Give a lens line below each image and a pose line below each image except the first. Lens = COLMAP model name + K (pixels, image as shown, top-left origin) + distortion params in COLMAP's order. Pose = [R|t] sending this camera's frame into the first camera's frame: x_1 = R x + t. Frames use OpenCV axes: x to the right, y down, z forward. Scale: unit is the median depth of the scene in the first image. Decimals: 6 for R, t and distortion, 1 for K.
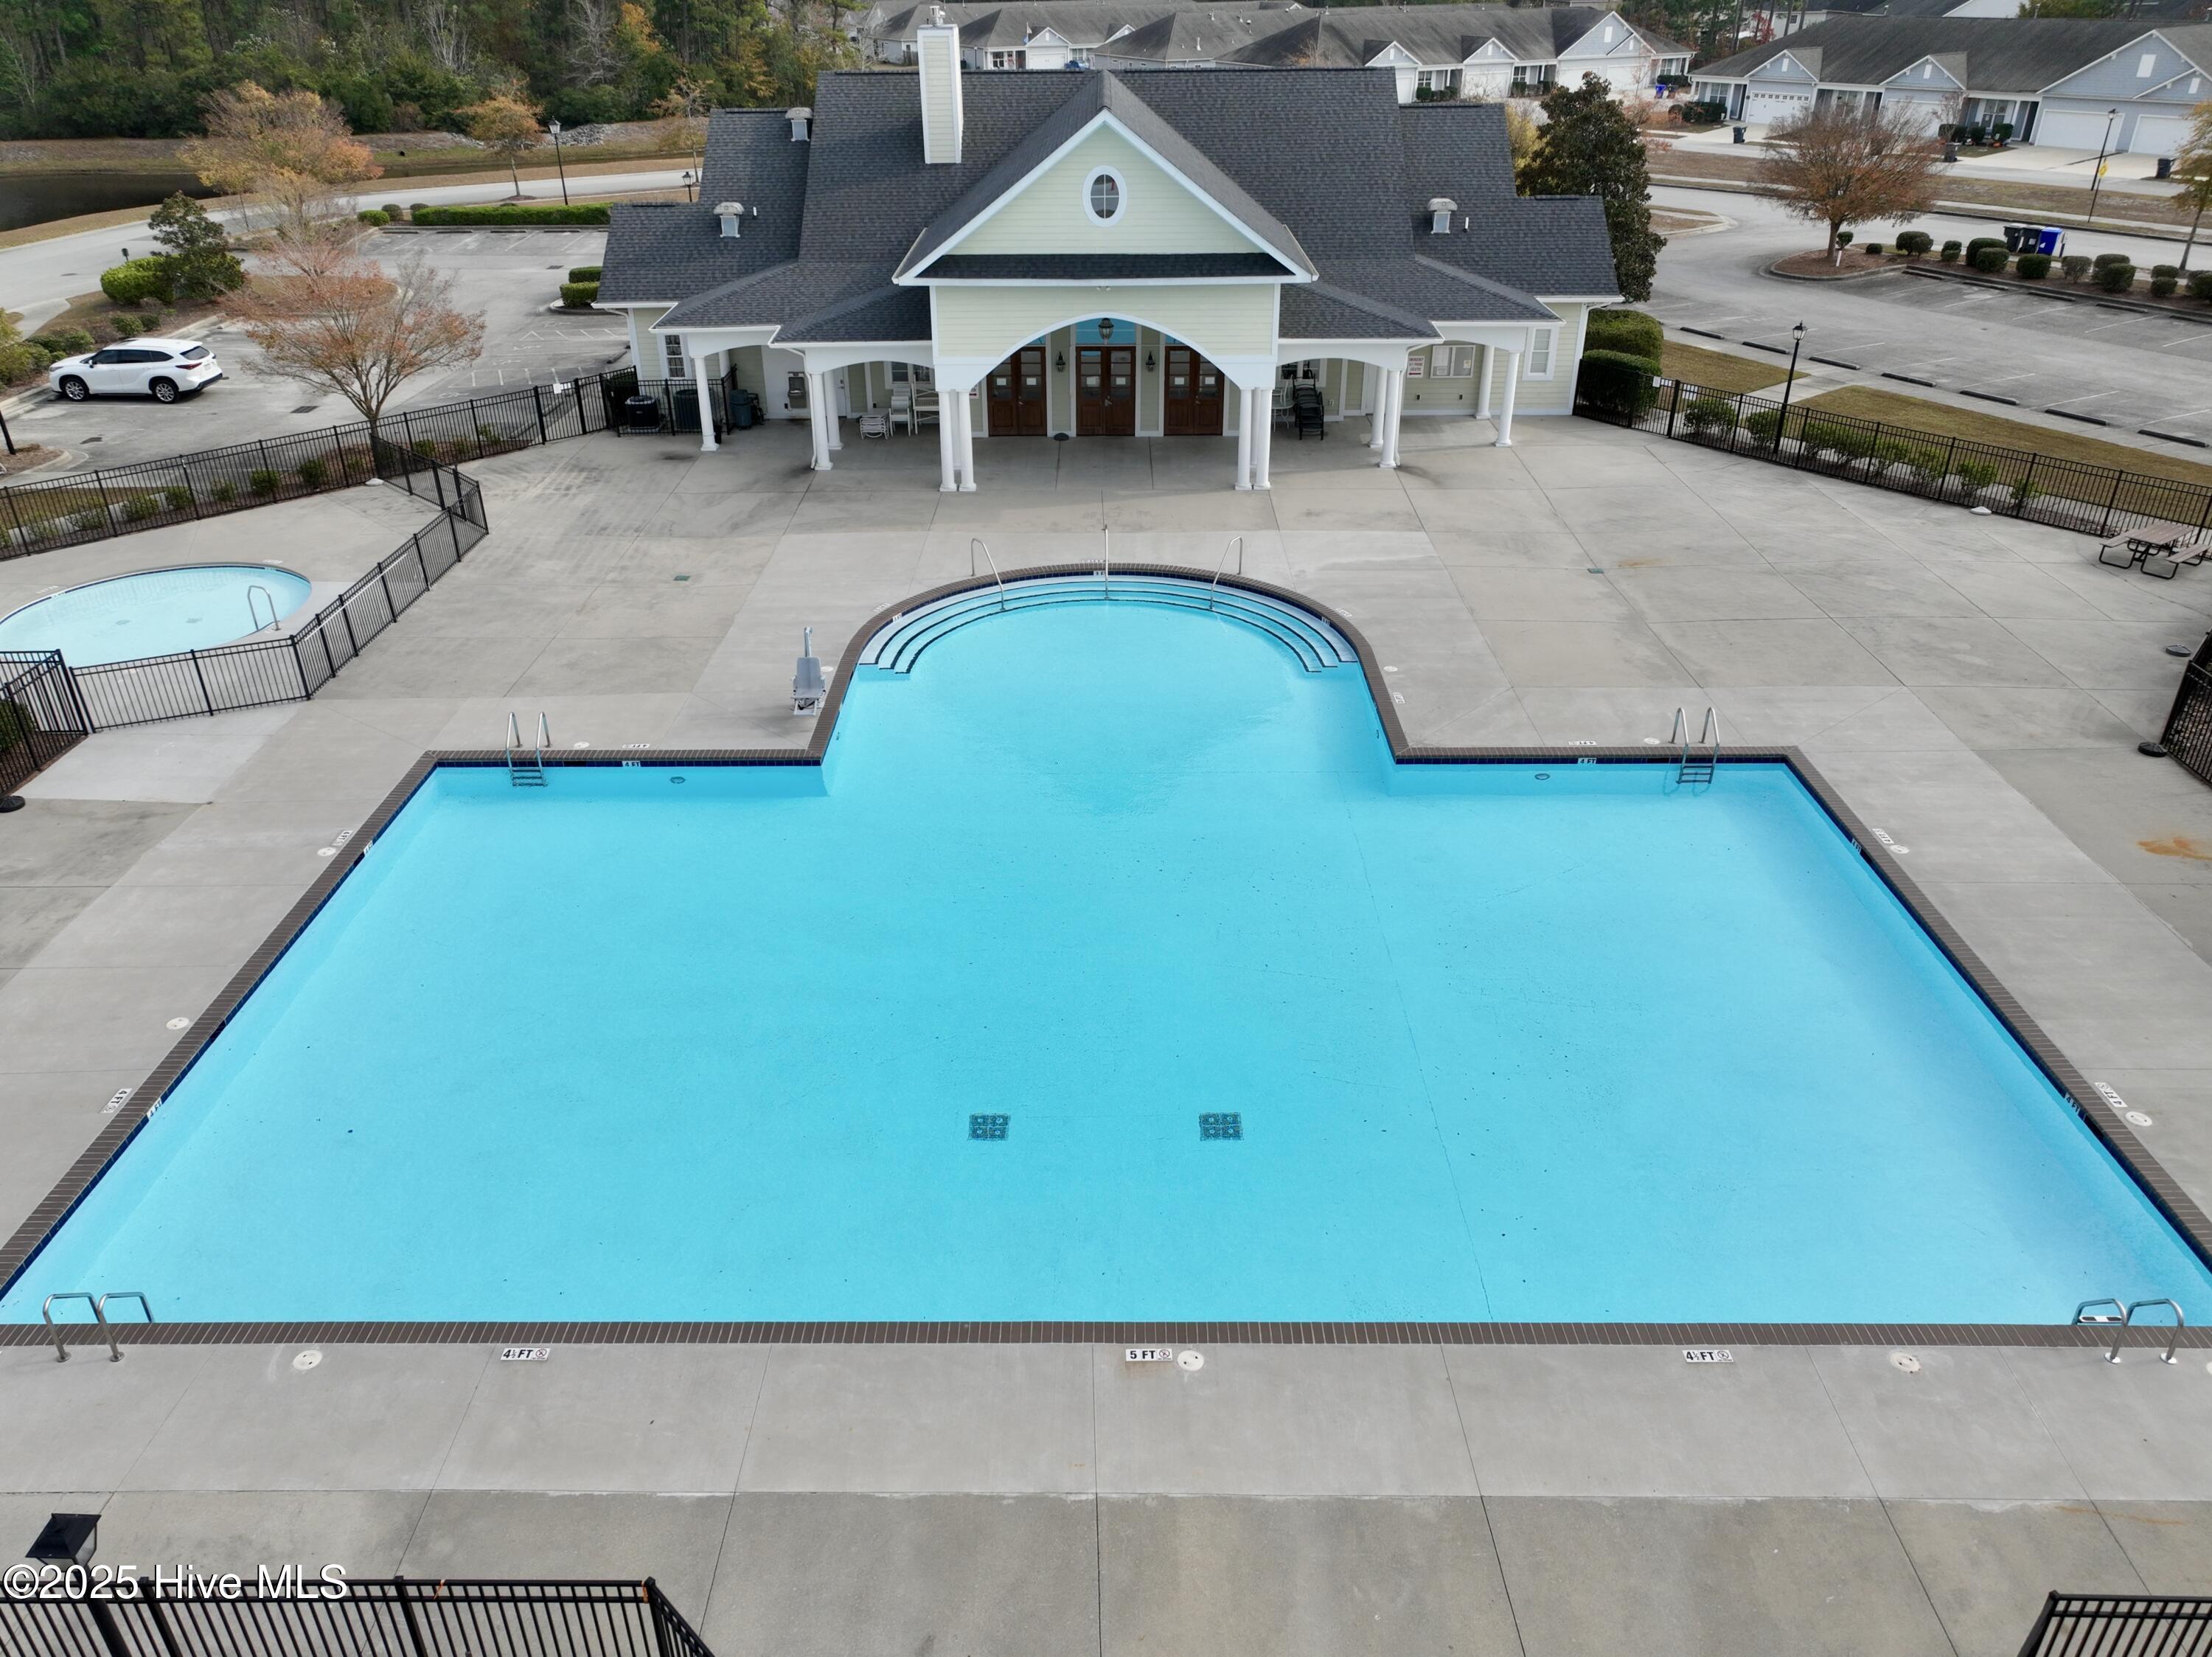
lens RADIAL K [[1590.3, 0, 1073.2], [0, 1590.3, 831.6], [0, 0, 1]] dist [0.017540, 0.005893]
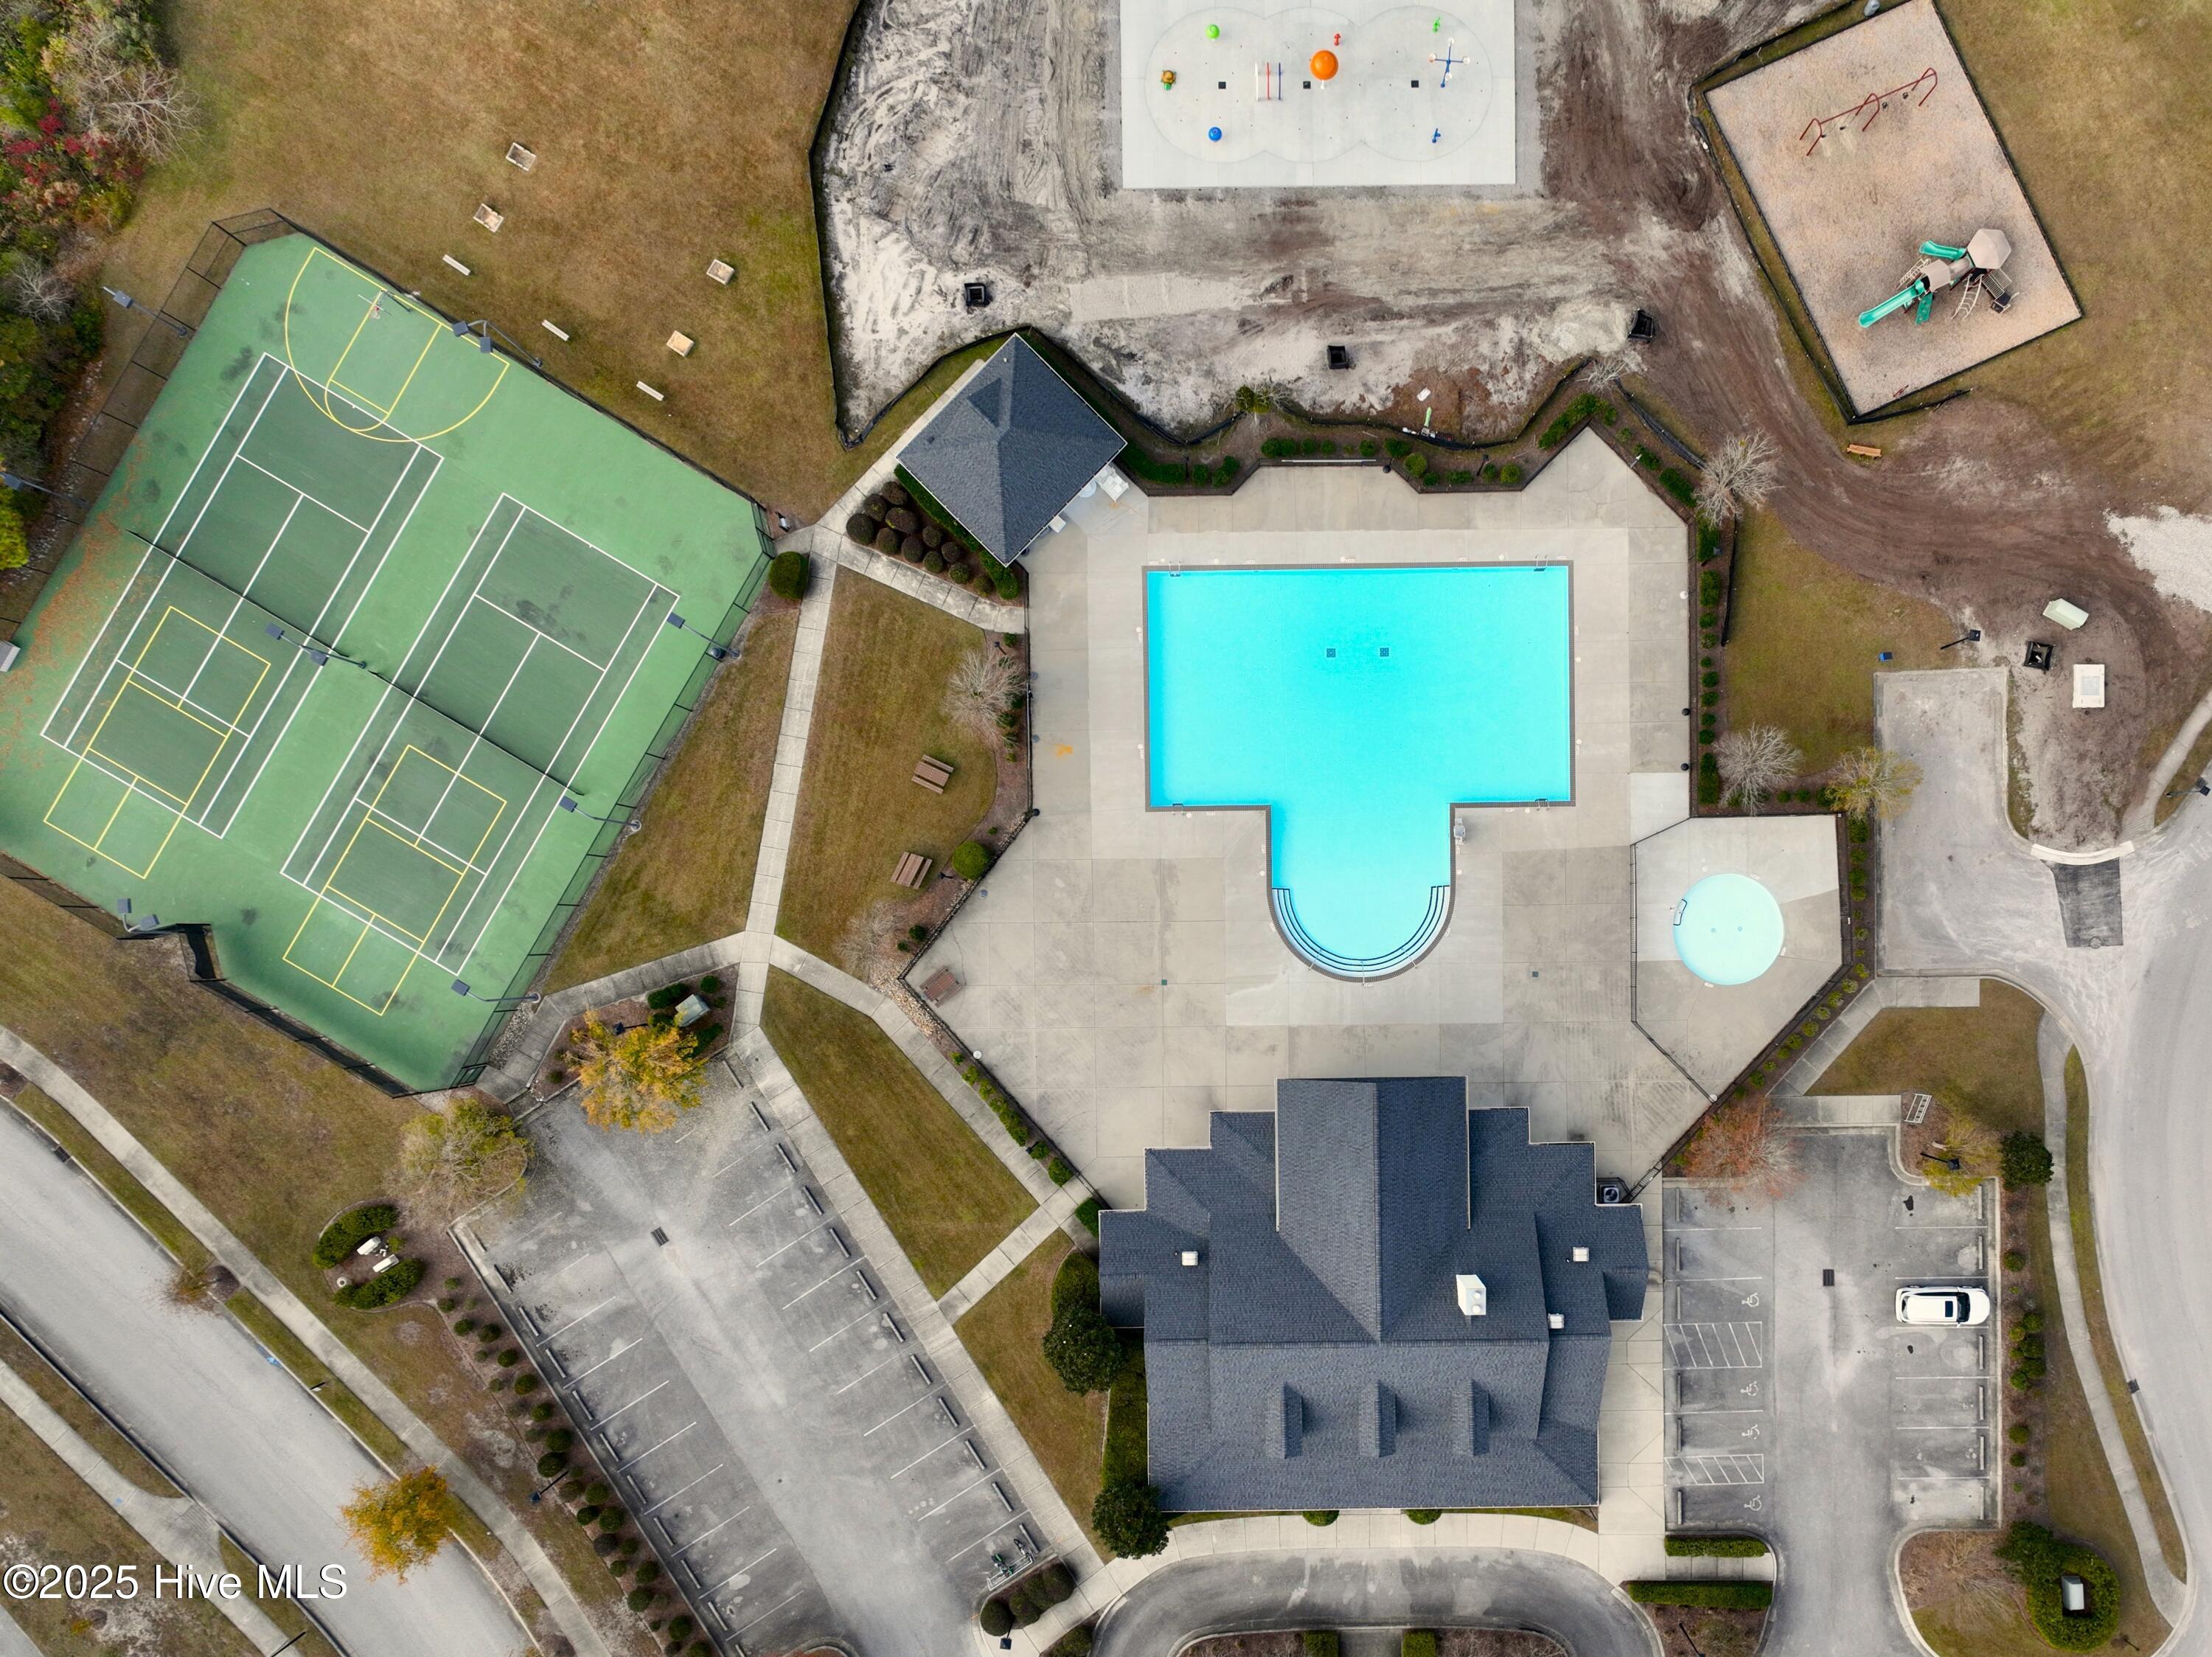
lens RADIAL K [[1543.0, 0, 1110.0], [0, 1543.0, 827.2], [0, 0, 1]] dist [0.012636, 0.001595]
pose [[-0.999777, 0.020983, 0.002406, 0.375445], [-0.007989, -0.481143, 0.876606, -2.012010], [0.019551, 0.876391, 0.481203, -0.332903]]
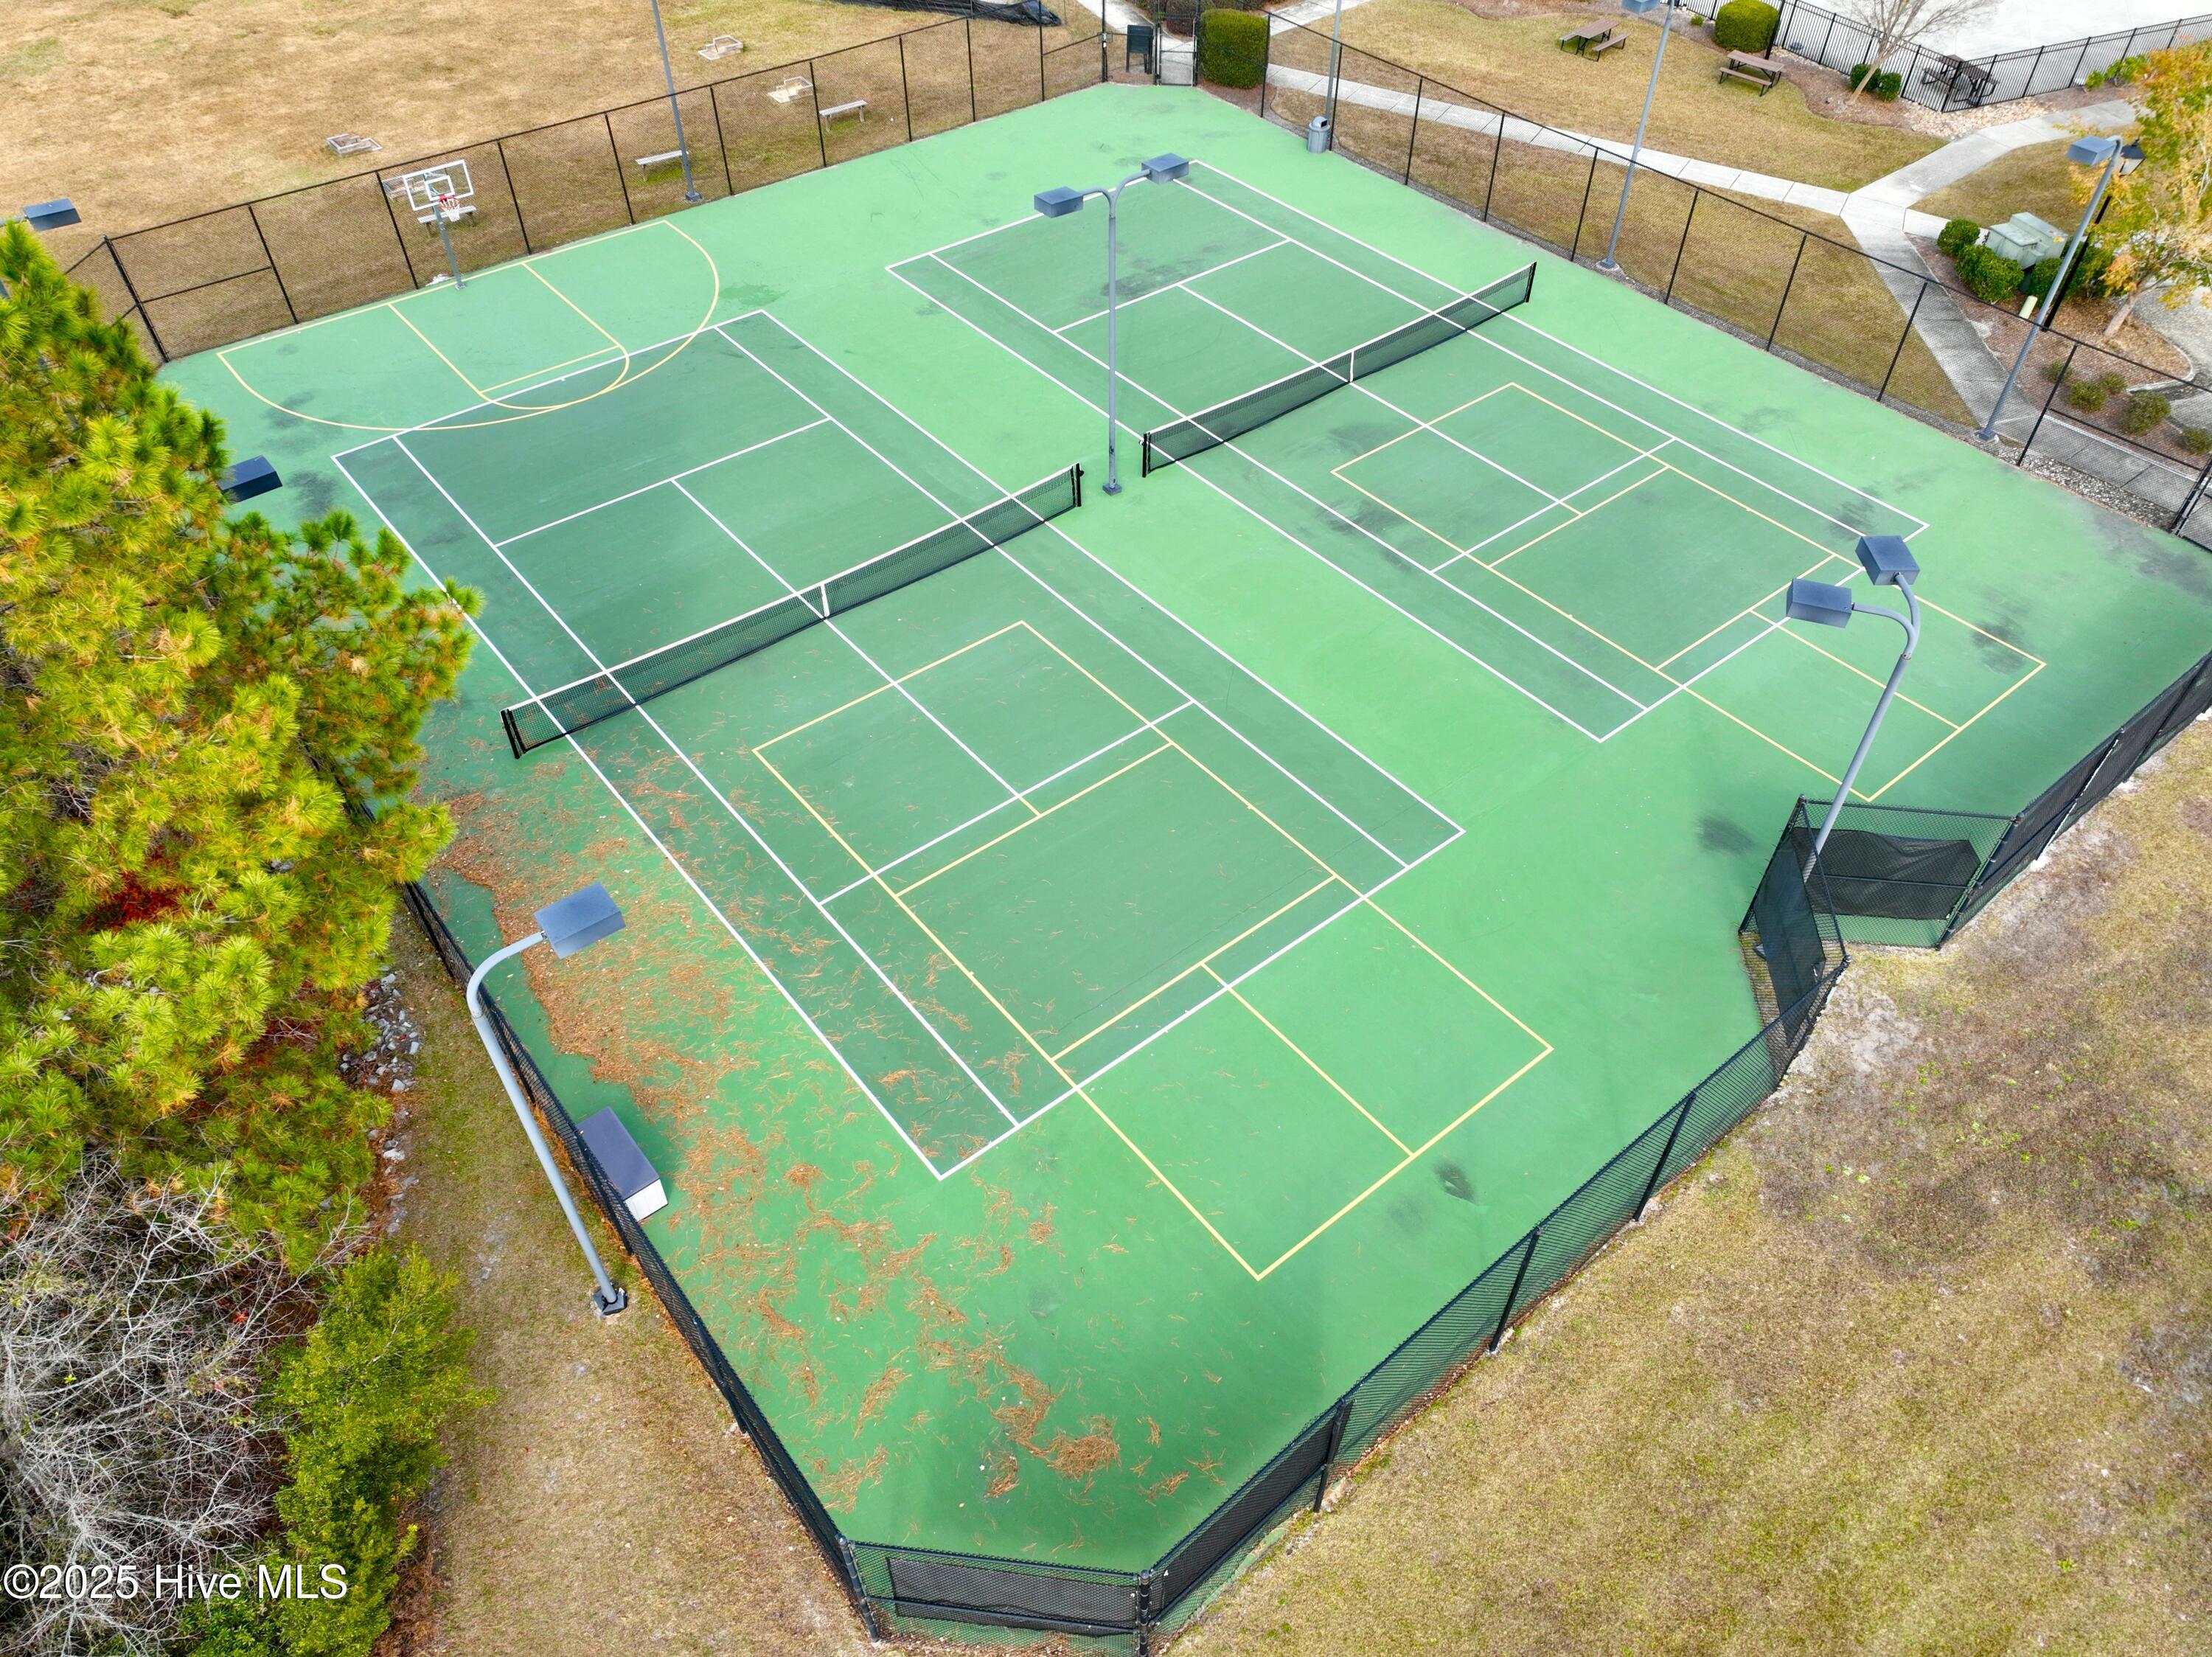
lens RADIAL K [[1543.0, 0, 1110.0], [0, 1543.0, 827.2], [0, 0, 1]] dist [0.012636, 0.001595]
pose [[-0.330296, 0.677914, -0.656762, 2.170428], [-0.450426, 0.498268, 0.740842, -0.515944], [0.829471, 0.540519, 0.140774, 0.487974]]
